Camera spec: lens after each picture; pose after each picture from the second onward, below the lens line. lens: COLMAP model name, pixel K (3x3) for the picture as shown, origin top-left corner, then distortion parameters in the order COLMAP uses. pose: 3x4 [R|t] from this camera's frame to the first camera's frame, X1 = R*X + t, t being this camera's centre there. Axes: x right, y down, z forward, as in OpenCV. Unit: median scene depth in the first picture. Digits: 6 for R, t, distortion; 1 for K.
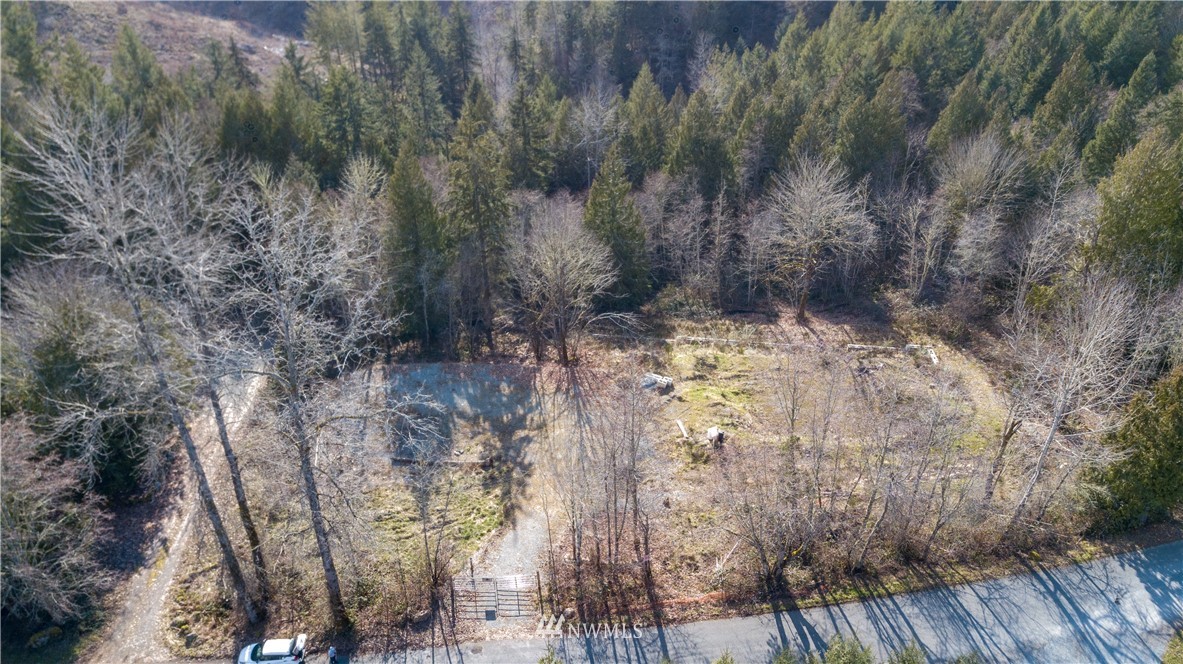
lens RADIAL K [[902.6, 0, 586.7], [0, 902.6, 334.6], [0, 0, 1]] dist [0.037809, -0.029443]
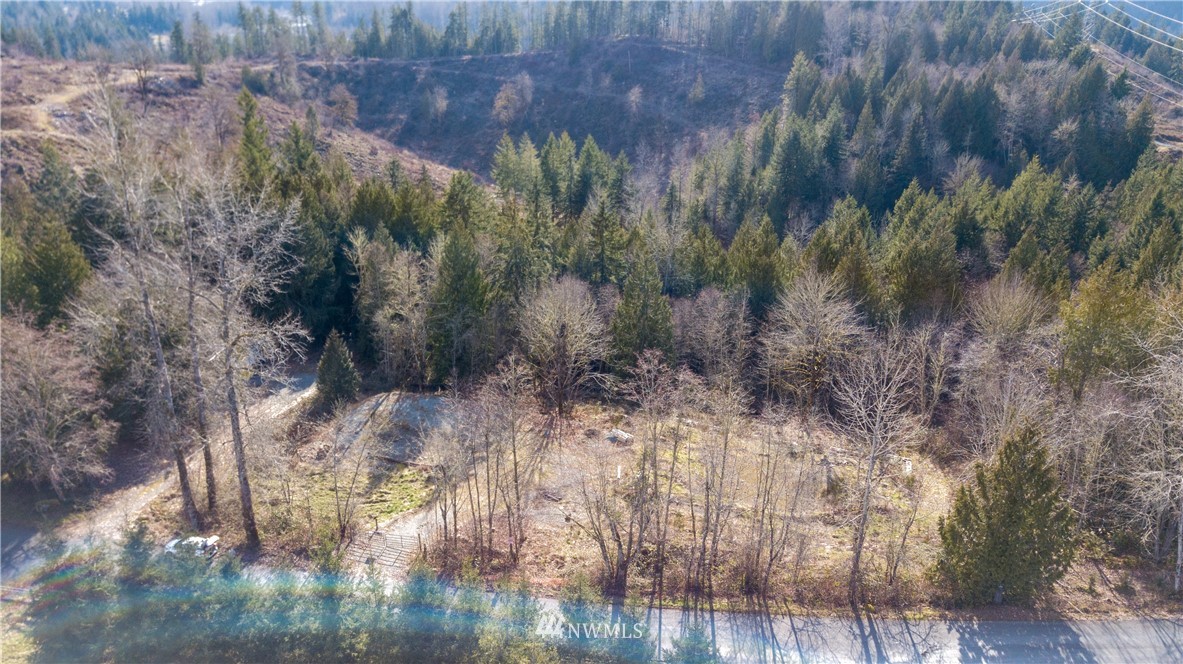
lens RADIAL K [[902.6, 0, 586.7], [0, 902.6, 334.6], [0, 0, 1]] dist [0.037809, -0.029443]
pose [[0.960733, 0.123065, -0.248690, 0.412612], [-0.169920, 0.969491, -0.176674, 0.183455], [0.219360, 0.211994, 0.952334, -0.113167]]
